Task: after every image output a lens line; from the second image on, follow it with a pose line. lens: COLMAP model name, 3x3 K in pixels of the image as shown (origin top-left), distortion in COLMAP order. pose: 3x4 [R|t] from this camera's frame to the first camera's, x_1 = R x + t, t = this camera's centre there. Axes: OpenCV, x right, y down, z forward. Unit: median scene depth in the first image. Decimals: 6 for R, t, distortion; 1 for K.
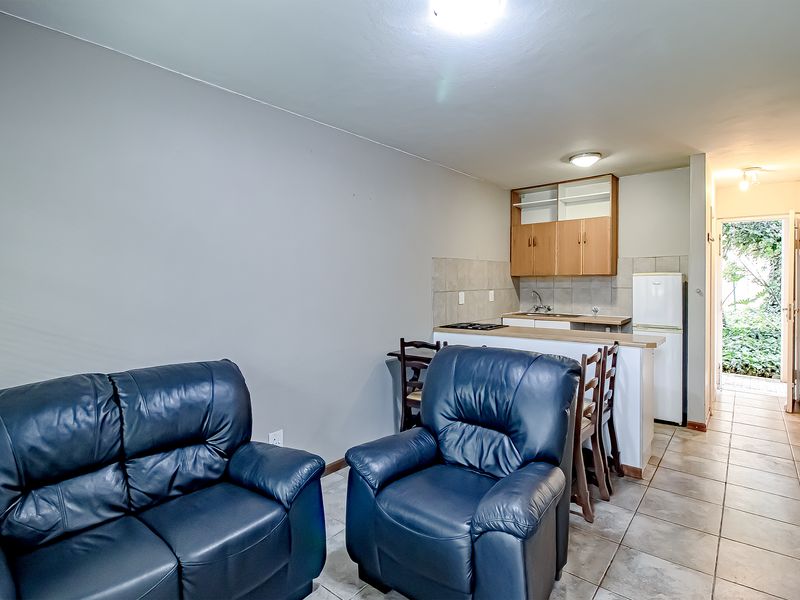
lens RADIAL K [[410.5, 0, 399.9], [0, 410.5, 320.0], [0, 0, 1]] dist [0.002804, -0.000865]
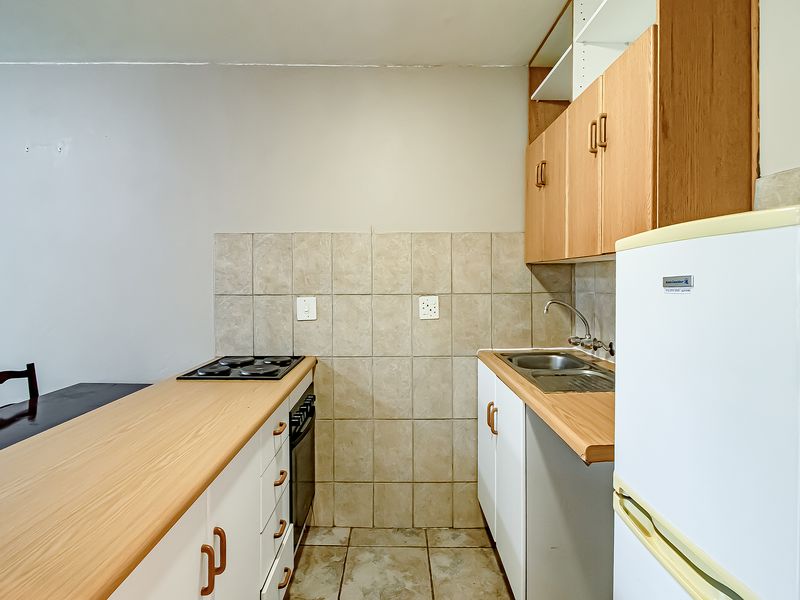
lens RADIAL K [[410.5, 0, 399.9], [0, 410.5, 320.0], [0, 0, 1]] dist [0.002804, -0.000865]
pose [[0.657986, 0.074508, -0.749335, 0.503110], [-0.068286, 0.996897, 0.039162, -0.053838], [0.749927, 0.025401, 0.661032, 0.588677]]
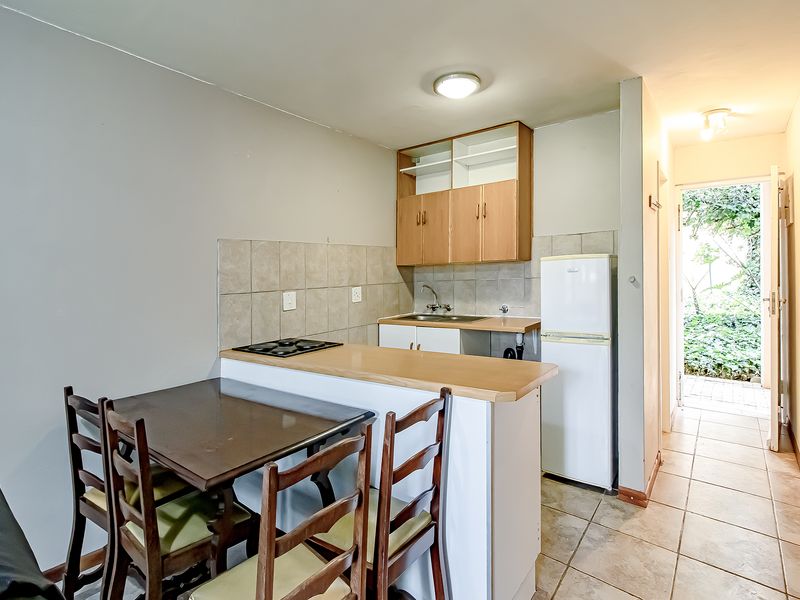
lens RADIAL K [[392.6, 0, 398.4], [0, 392.6, 313.2], [0, 0, 1]] dist [0.022629, 0.000507]
pose [[0.999516, -0.028964, 0.011369, 0.257323], [0.028848, 0.999531, 0.010287, -0.027566], [-0.011661, -0.009954, 0.999882, 0.276701]]
